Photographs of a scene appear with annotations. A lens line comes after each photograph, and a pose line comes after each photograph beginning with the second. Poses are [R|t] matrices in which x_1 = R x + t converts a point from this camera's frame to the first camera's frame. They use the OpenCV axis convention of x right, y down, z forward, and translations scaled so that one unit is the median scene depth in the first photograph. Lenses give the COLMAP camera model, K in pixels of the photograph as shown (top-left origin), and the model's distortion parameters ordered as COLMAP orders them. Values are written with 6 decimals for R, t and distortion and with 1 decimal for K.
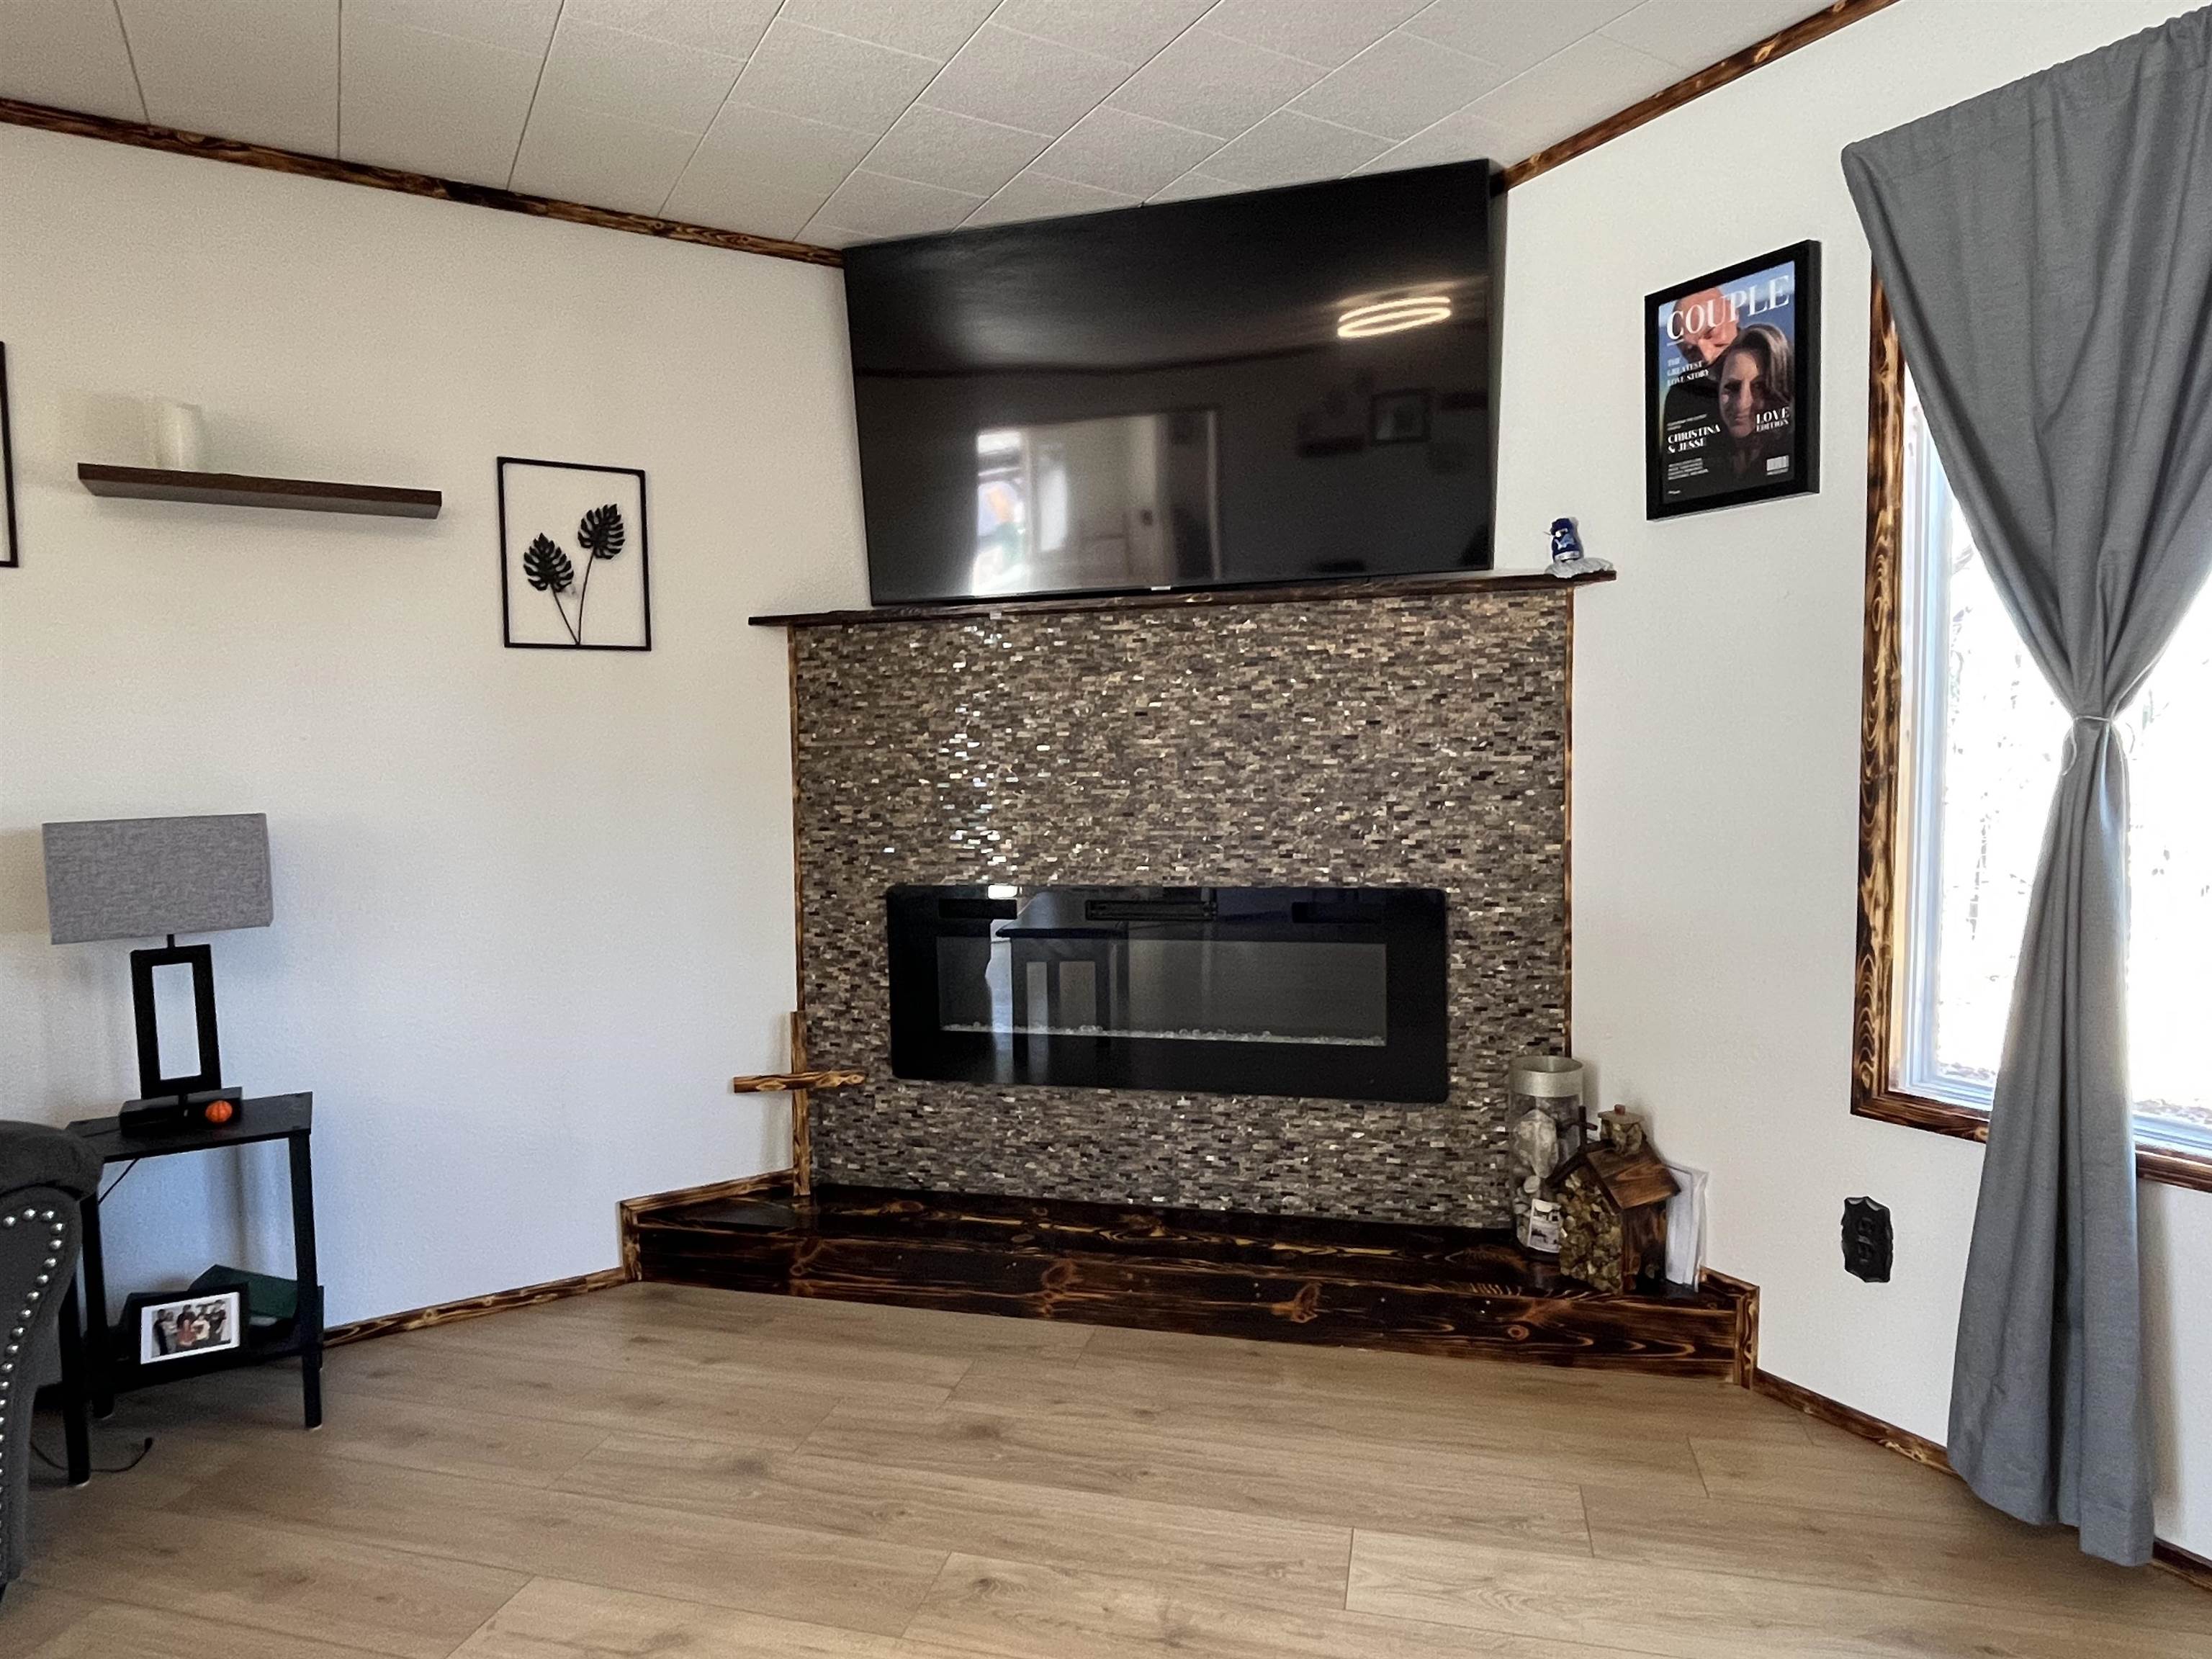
lens RADIAL K [[1303.2, 0, 1106.0], [0, 1303.2, 829.5], [0, 0, 1]] dist [-0.003127, -0.001142]
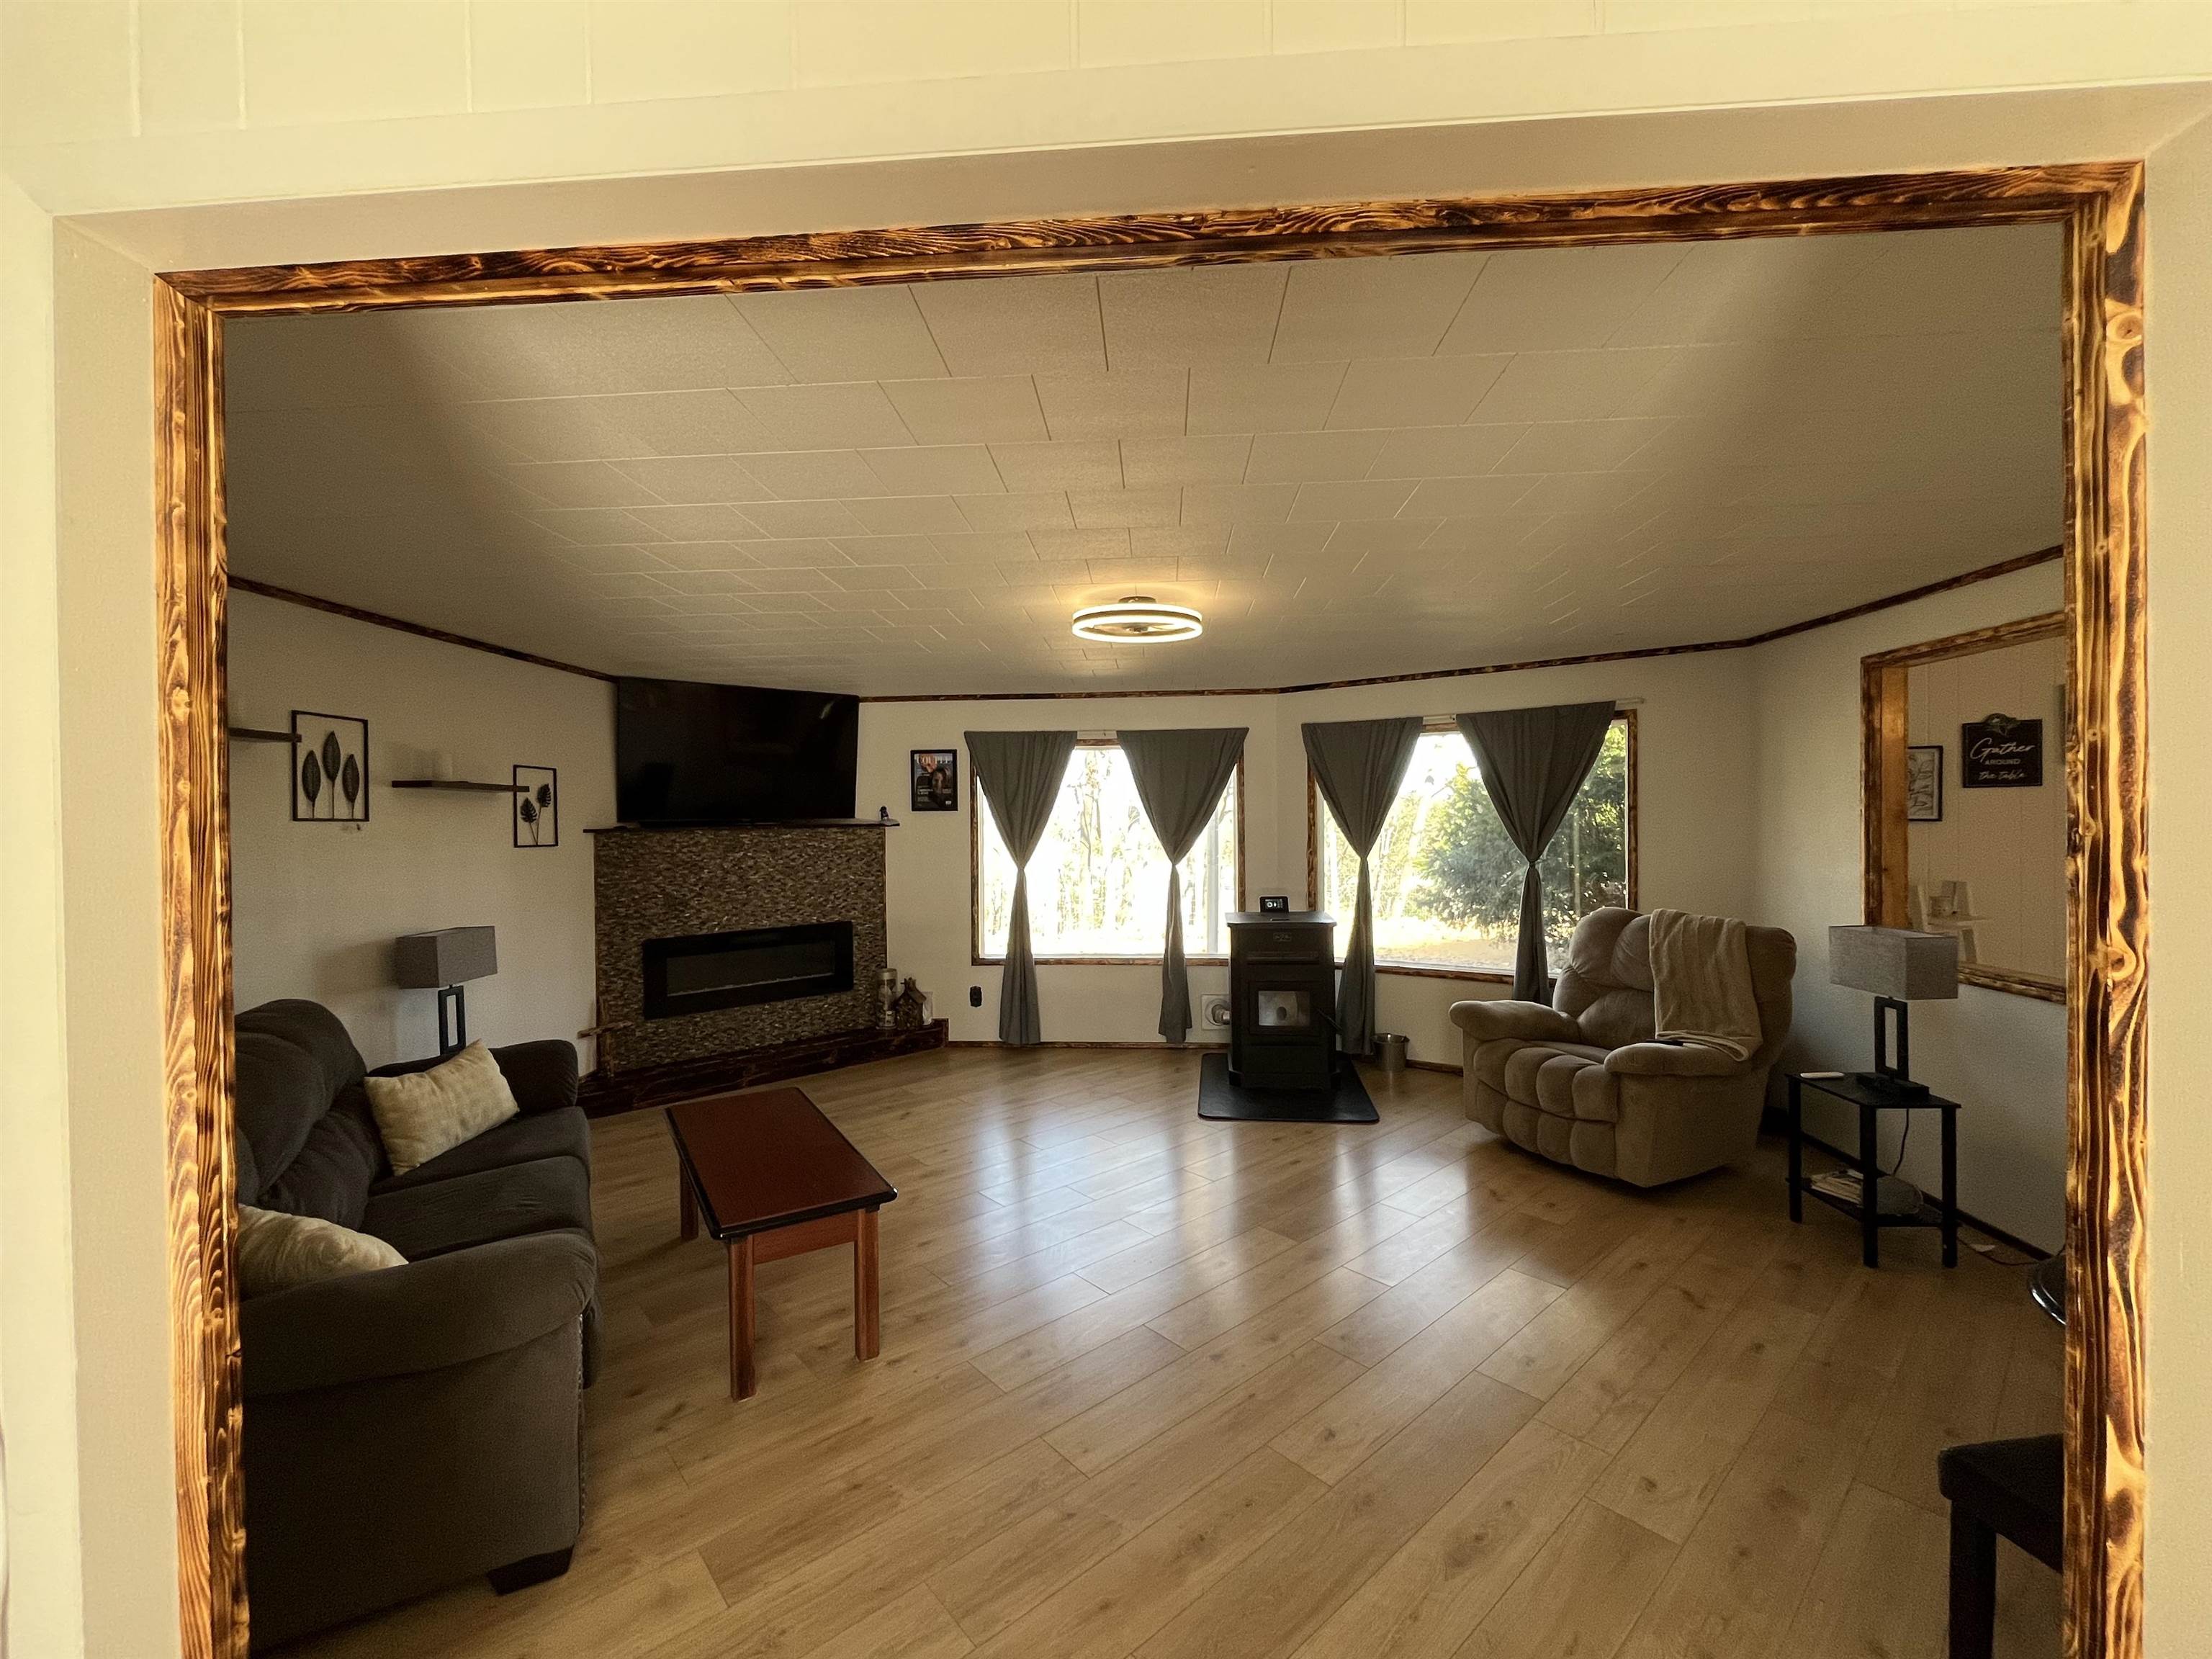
lens RADIAL K [[900.6, 0, 1100.3], [0, 900.6, 828.5], [0, 0, 1]] dist [-0.003944, 0.000632]
pose [[0.562450, 0.002805, 0.826827, -1.258726], [0.053882, 0.997744, -0.040038, -0.059683], [-0.825074, 0.067070, 0.561030, -0.764868]]
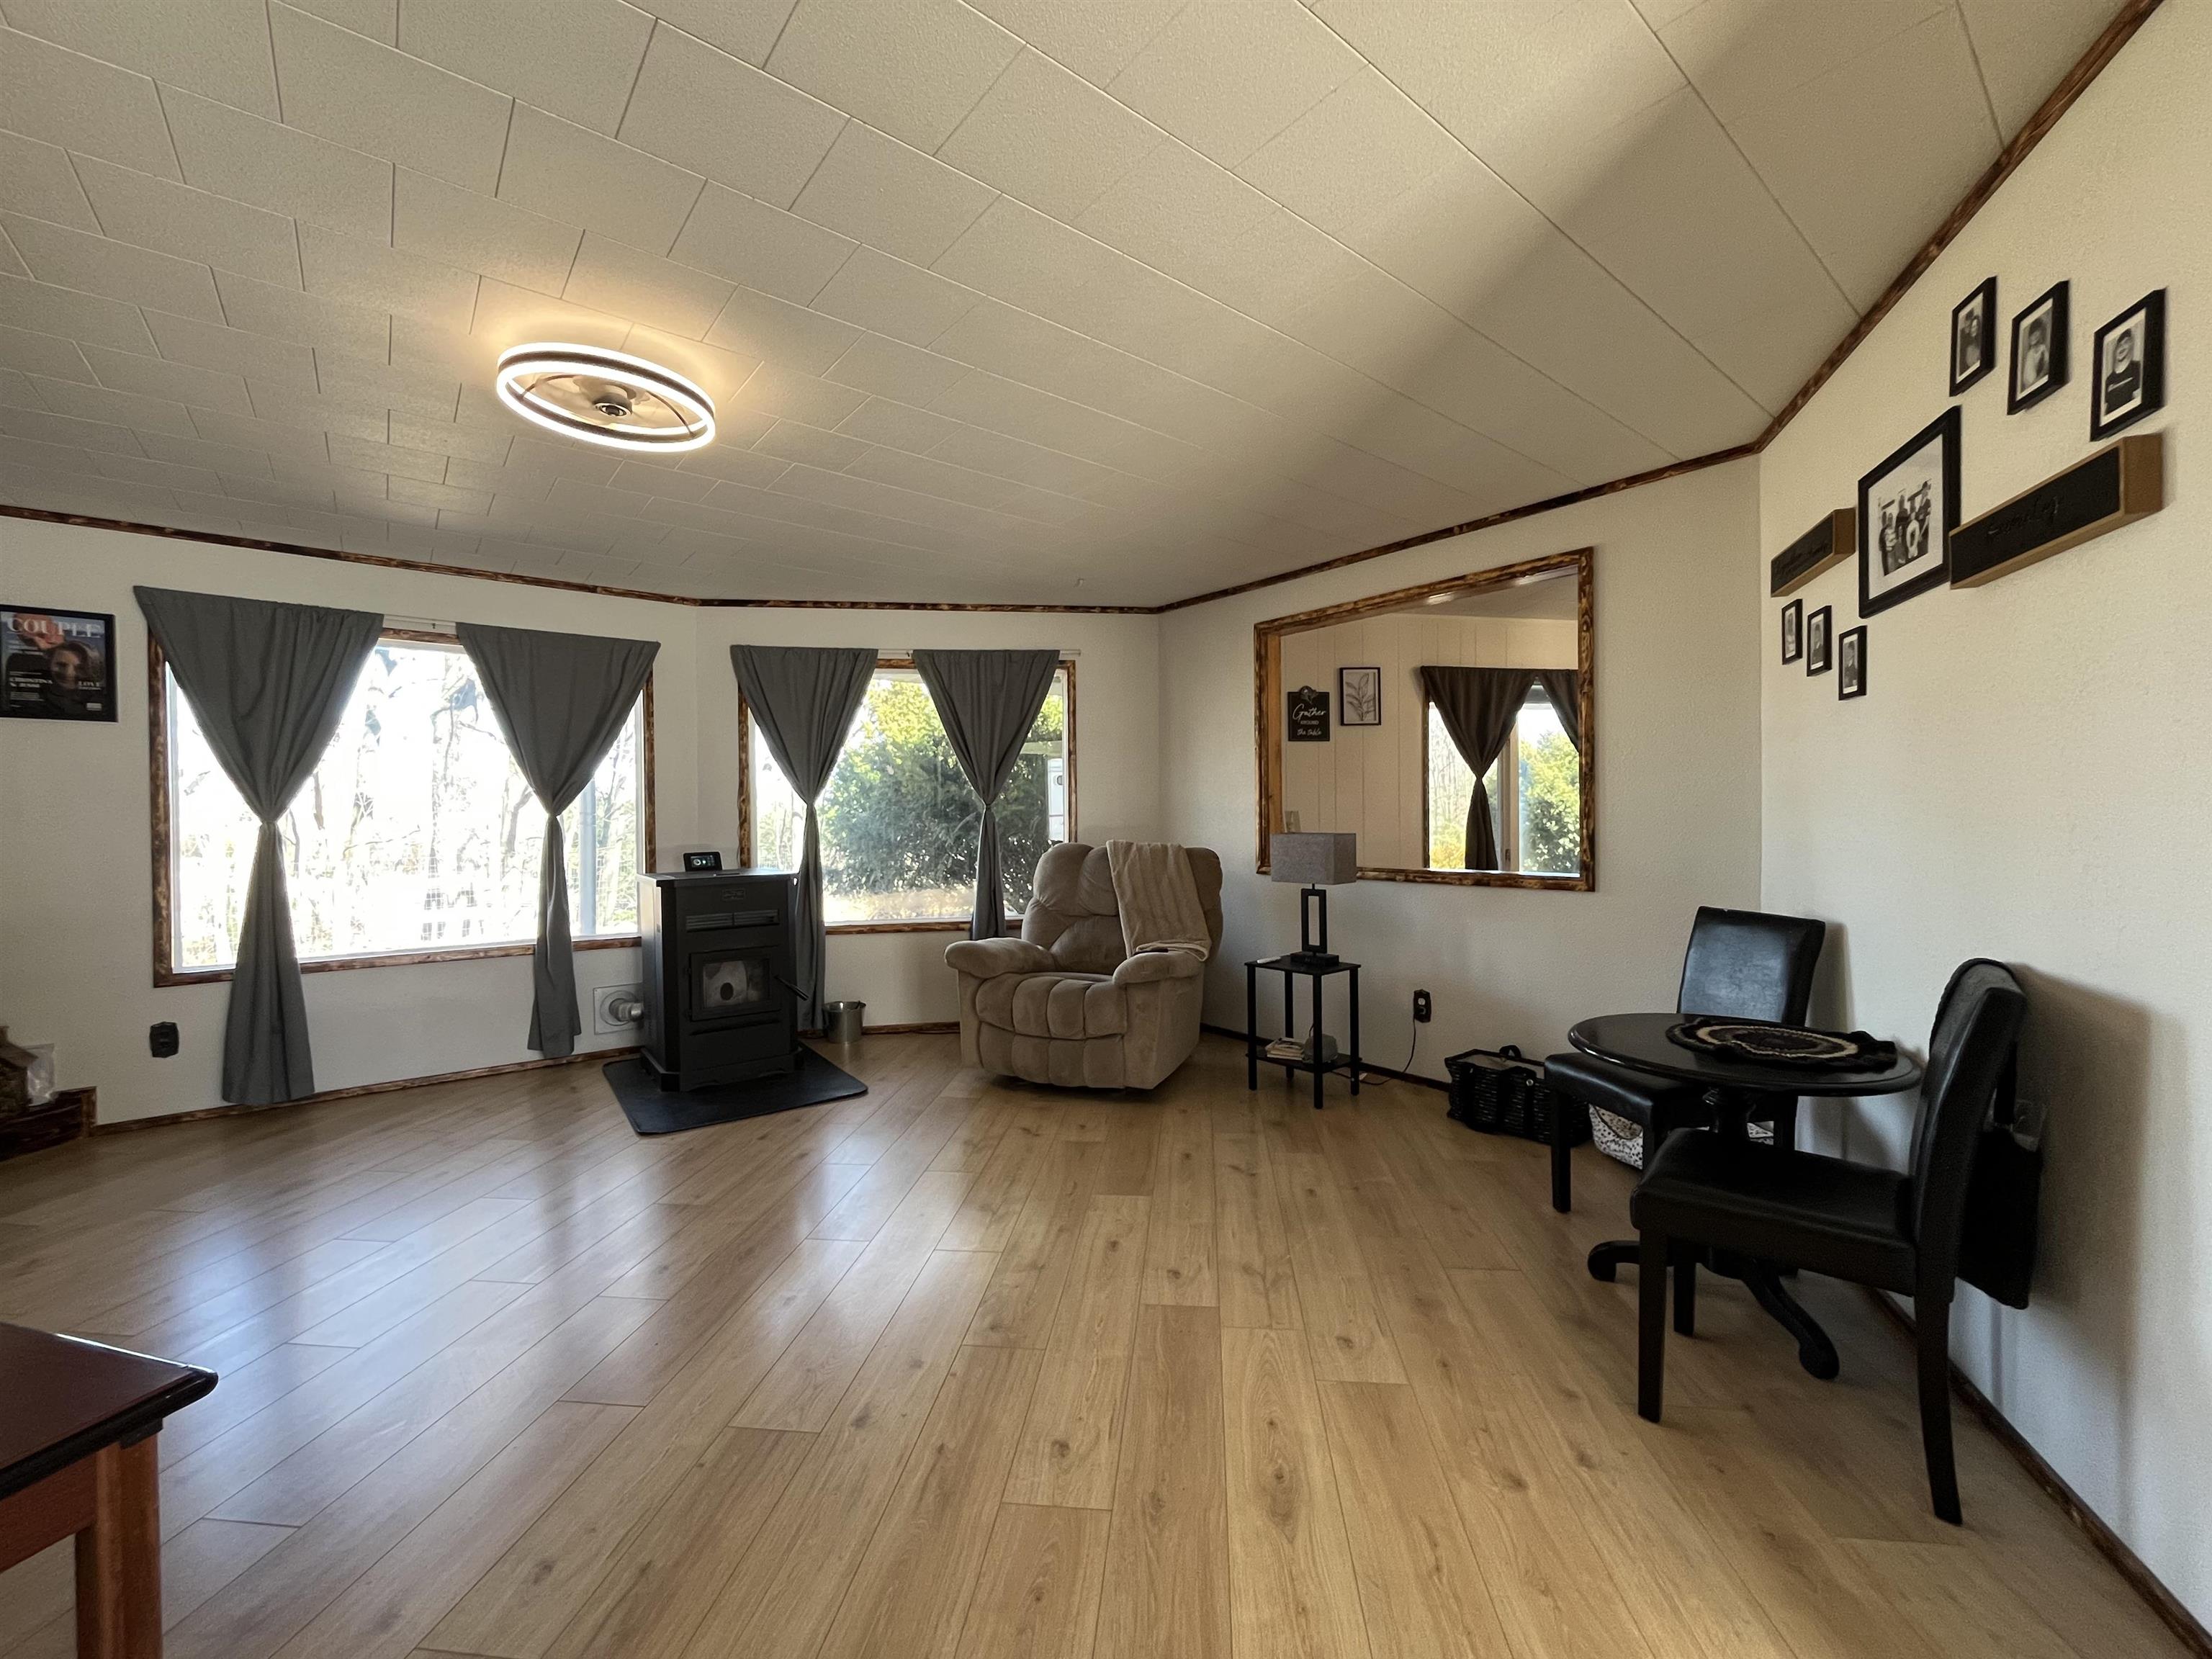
lens RADIAL K [[900.6, 0, 1100.3], [0, 900.6, 828.5], [0, 0, 1]] dist [-0.003944, 0.000632]
pose [[-0.147758, 0.008224, 0.988989, -1.078302], [0.076066, 0.997098, 0.003073, 0.047023], [-0.986094, 0.075683, -0.147955, -0.391651]]
